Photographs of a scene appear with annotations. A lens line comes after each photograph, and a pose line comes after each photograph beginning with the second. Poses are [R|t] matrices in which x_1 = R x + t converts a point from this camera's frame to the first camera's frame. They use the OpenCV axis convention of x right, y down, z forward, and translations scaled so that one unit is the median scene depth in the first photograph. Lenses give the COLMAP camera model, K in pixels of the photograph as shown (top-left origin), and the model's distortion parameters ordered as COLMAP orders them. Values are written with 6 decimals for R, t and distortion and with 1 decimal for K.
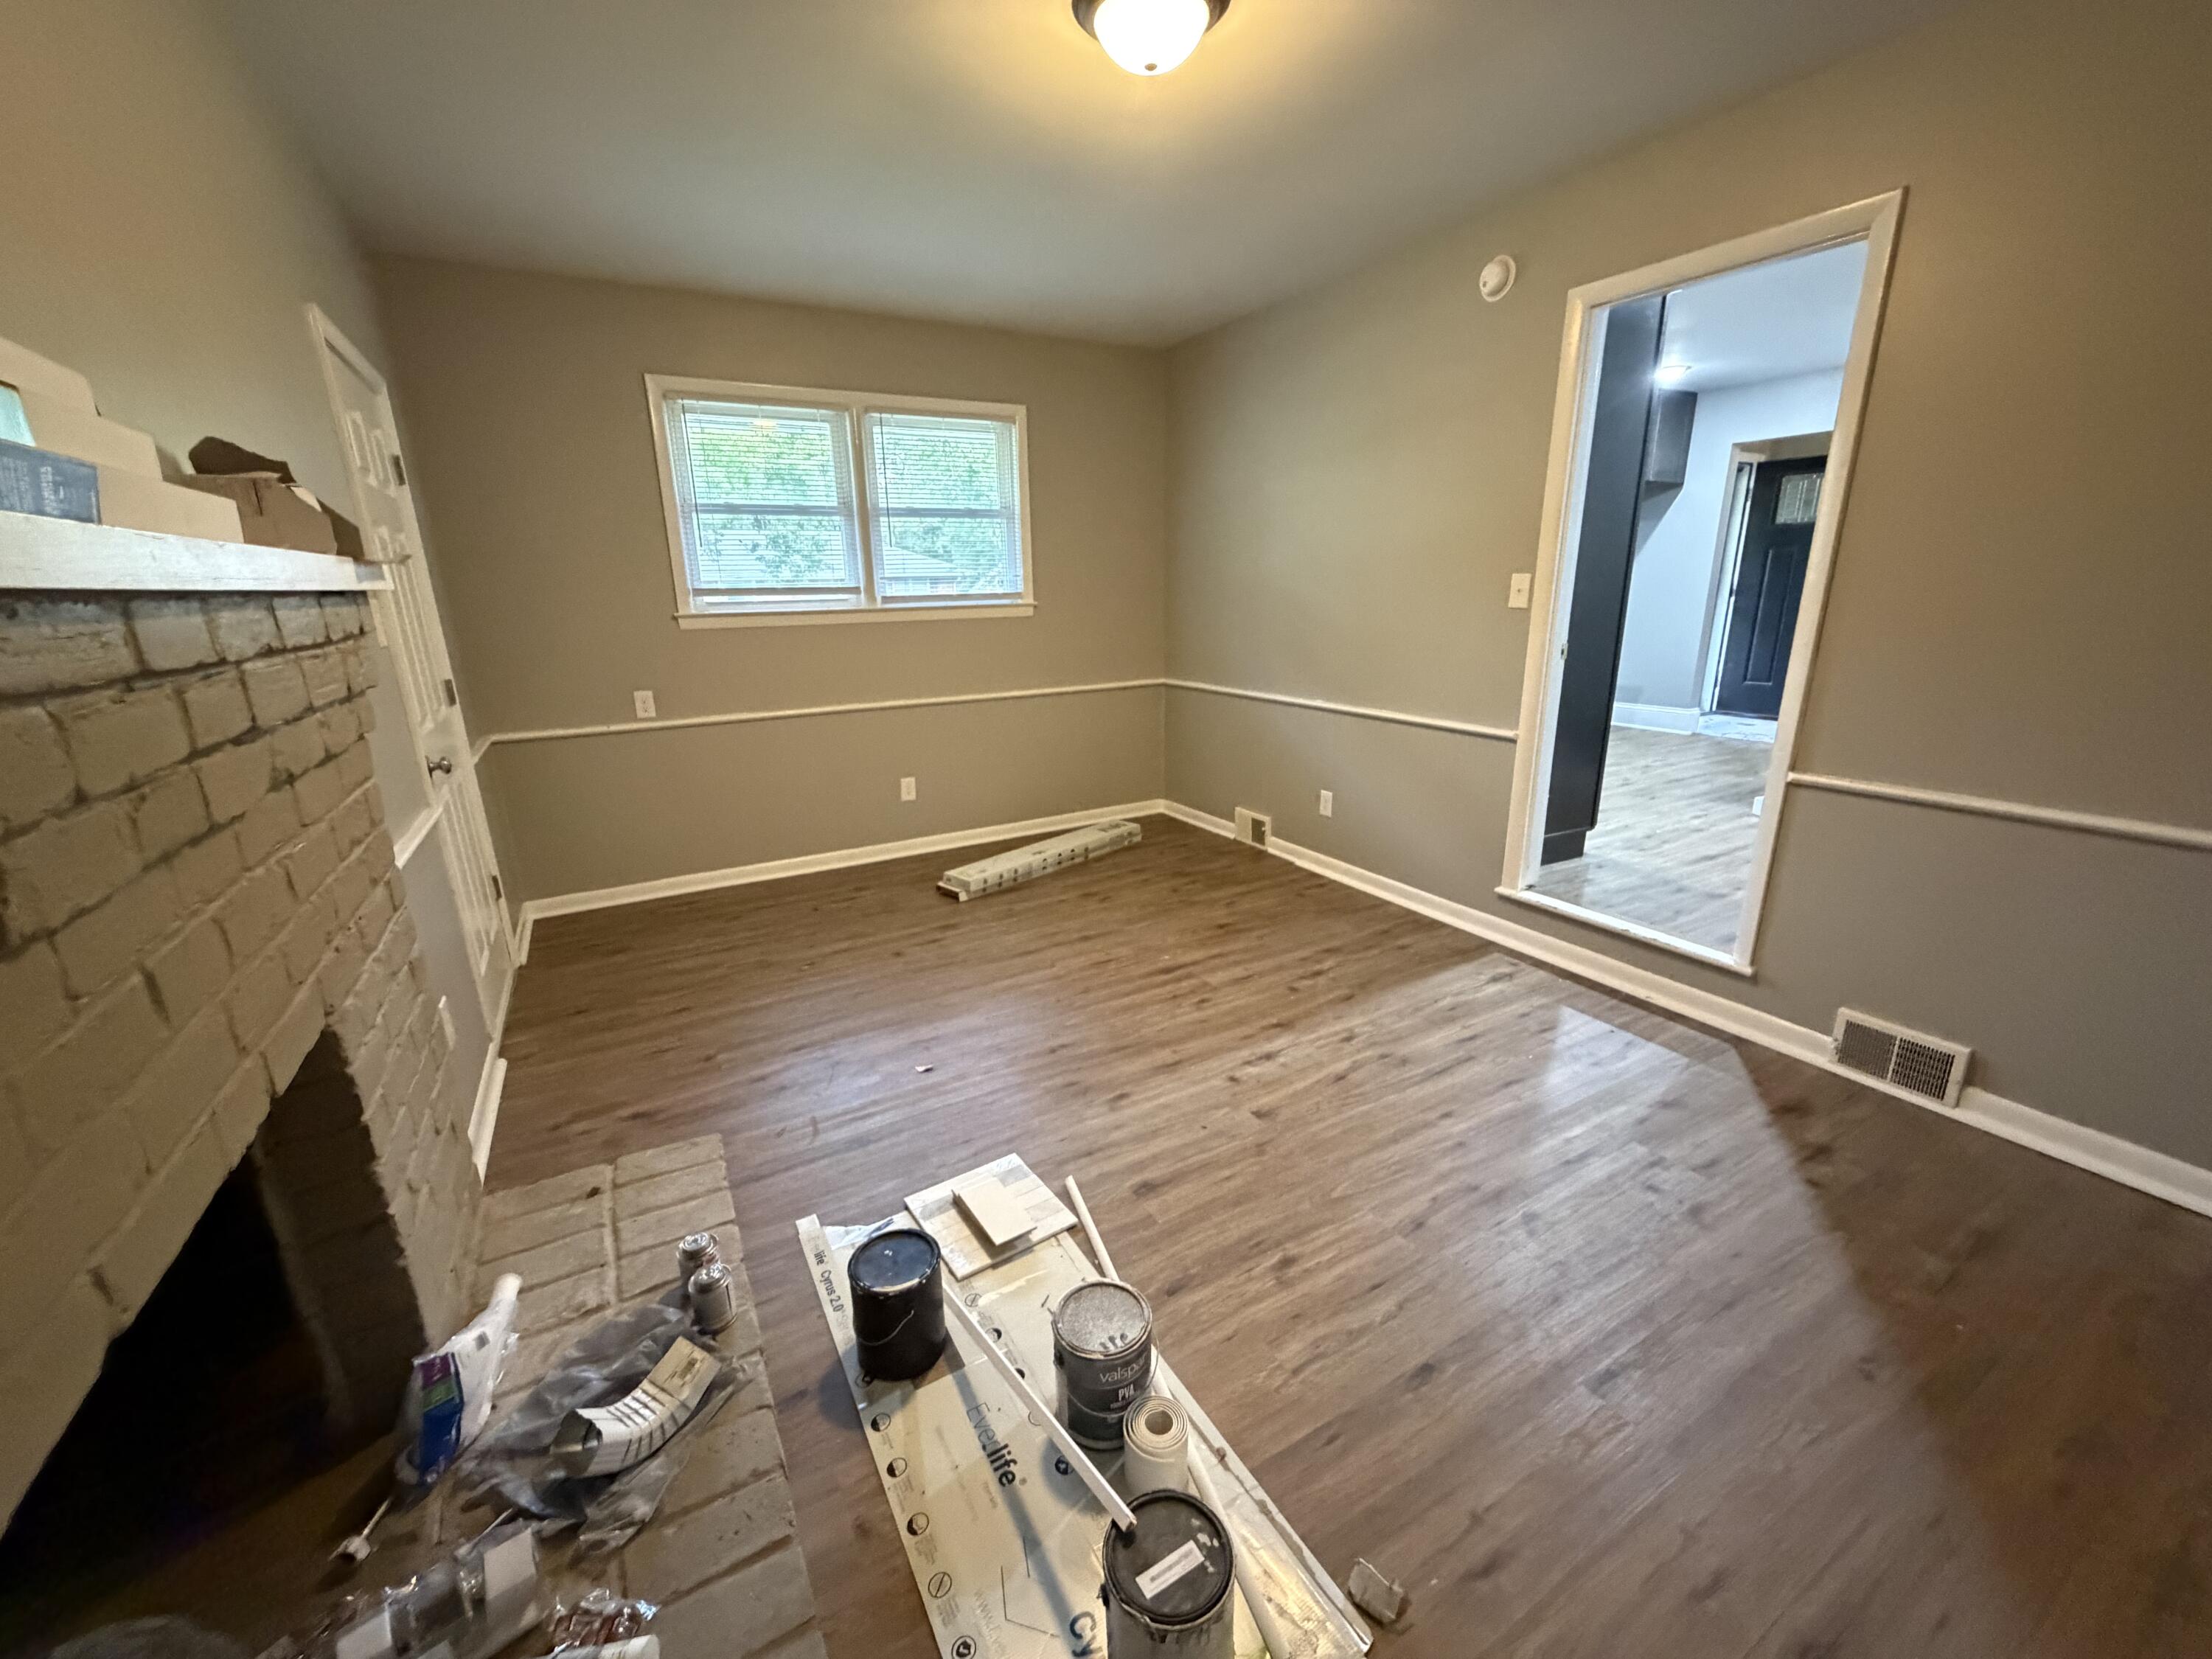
lens RADIAL K [[882.6, 0, 1100.9], [0, 882.6, 833.5], [0, 0, 1]] dist [-0.000575, 0.000256]
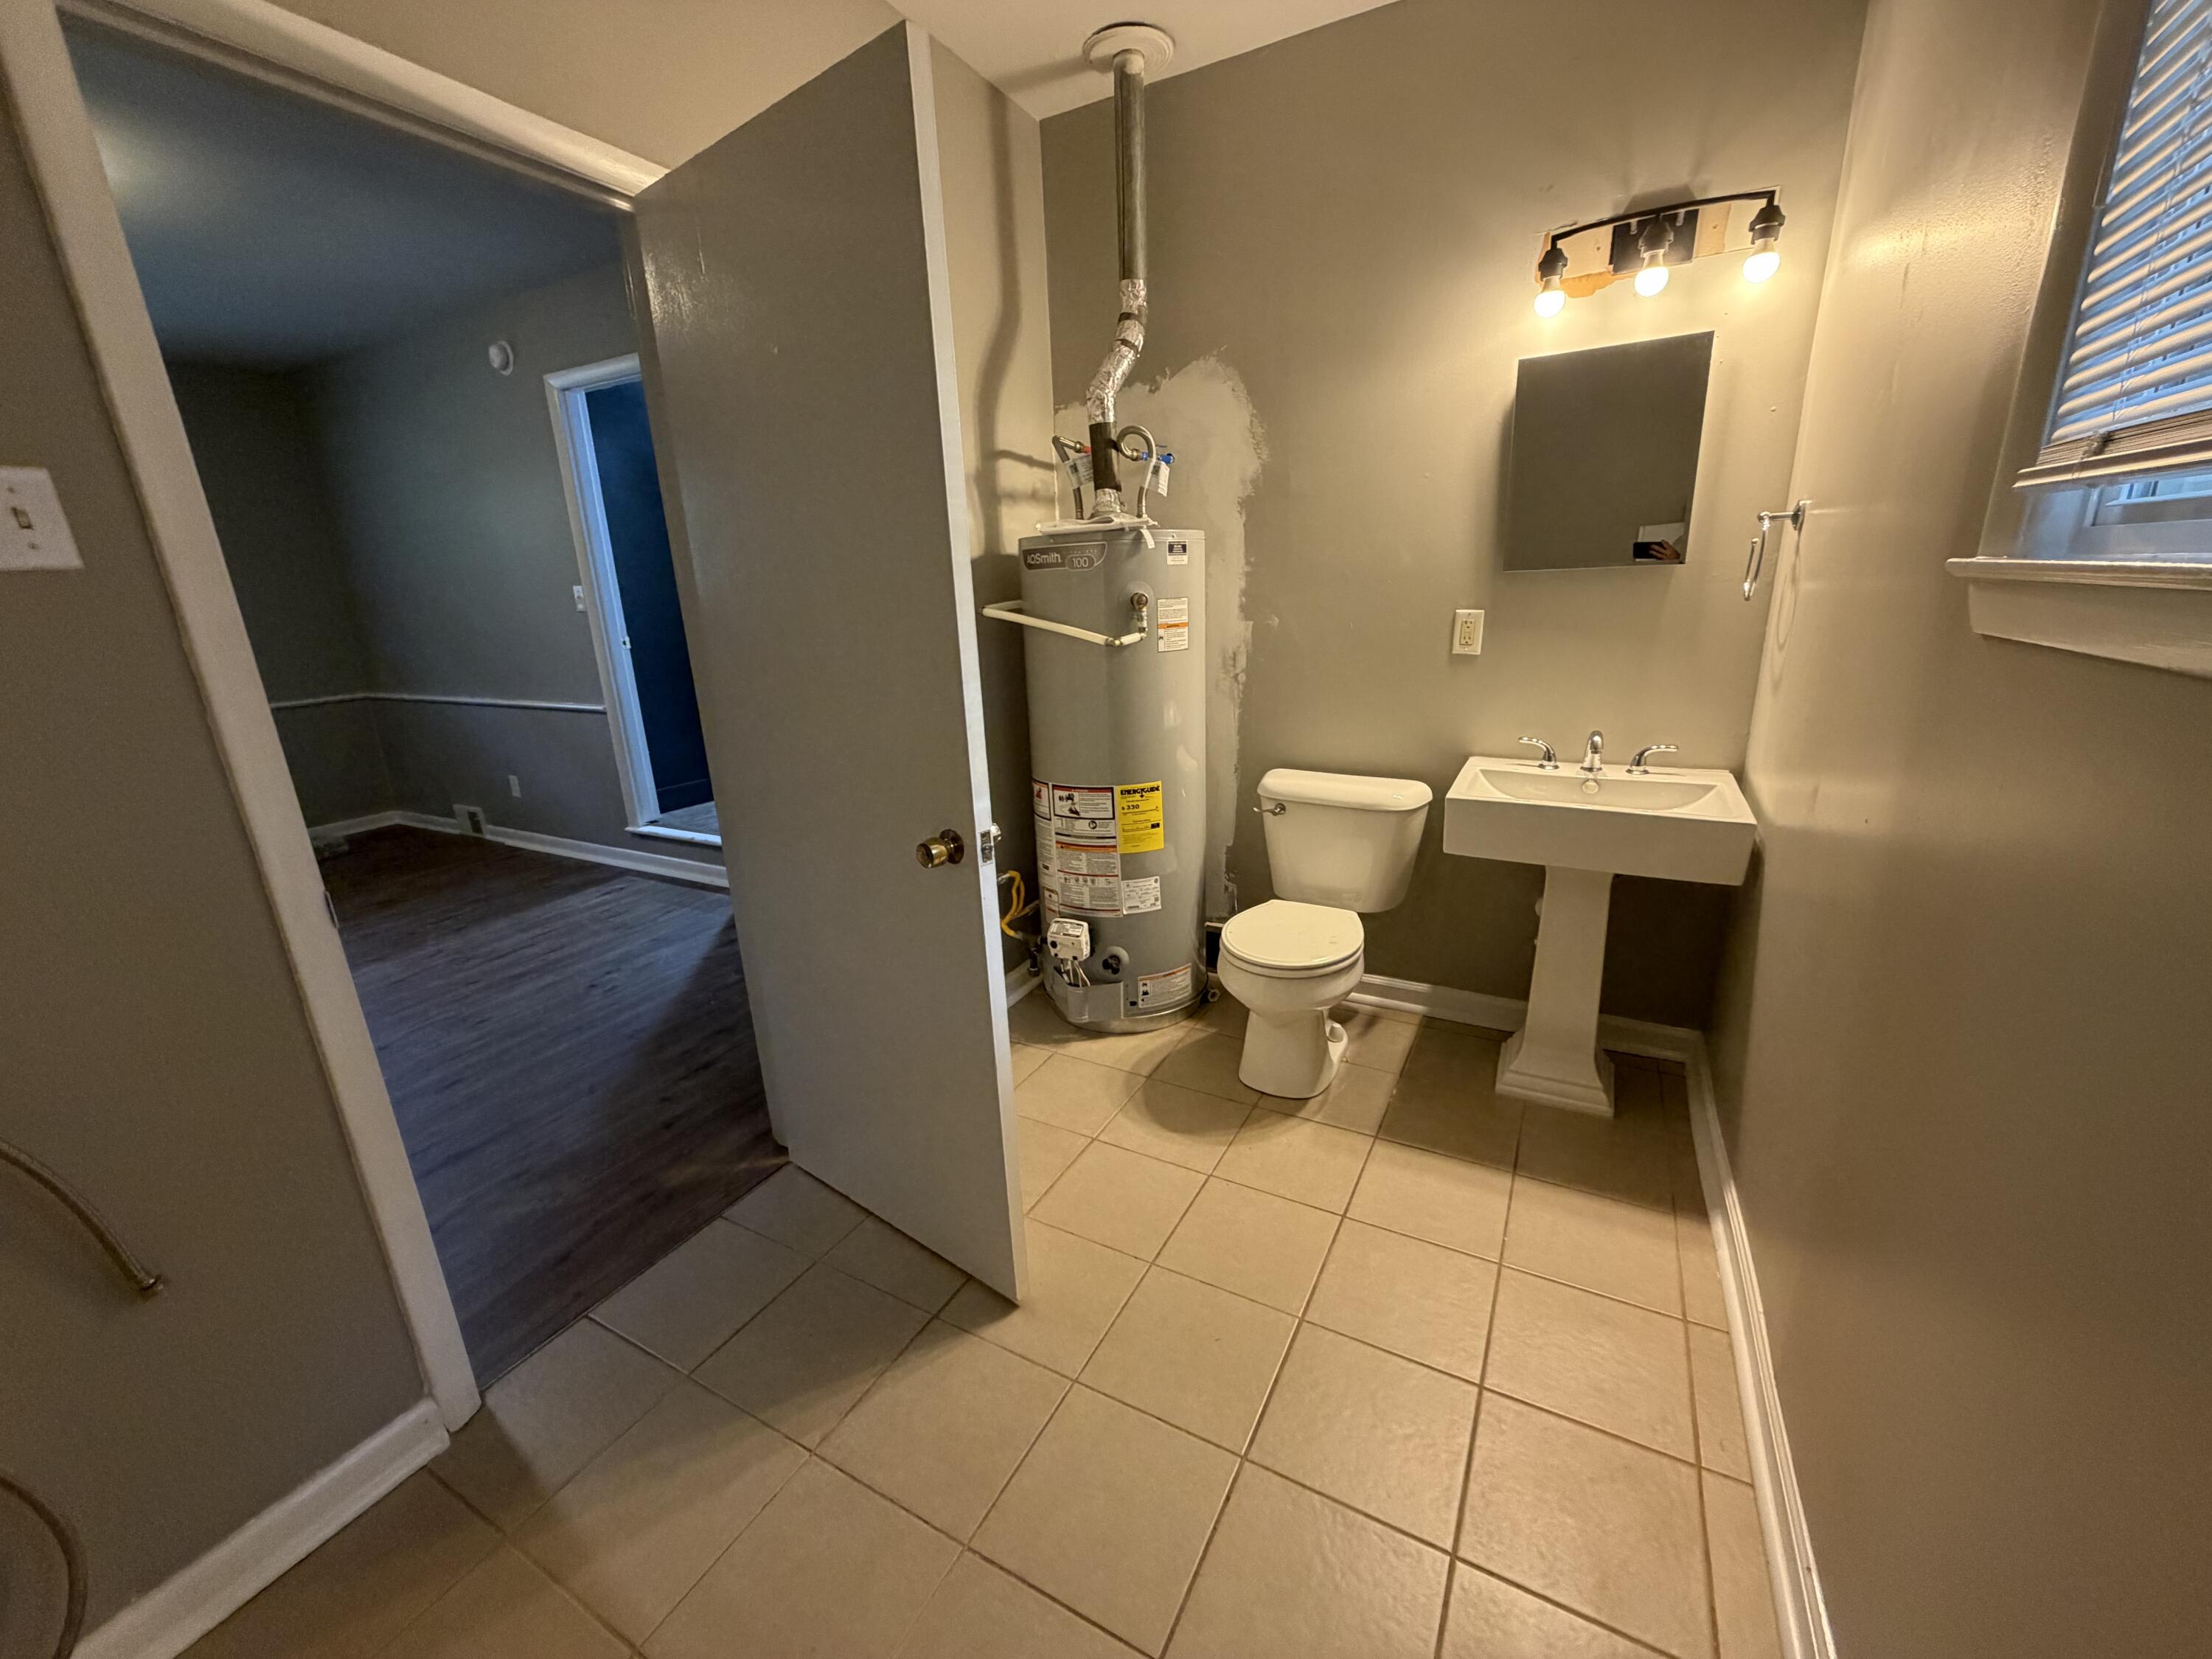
lens RADIAL K [[882.6, 0, 1100.9], [0, 882.6, 833.5], [0, 0, 1]] dist [-0.000575, 0.000256]
pose [[0.850296, -0.161774, 0.500825, 0.394934], [0.168898, 0.985131, 0.031459, 0.148135], [-0.498468, 0.057839, 0.864976, -0.464332]]
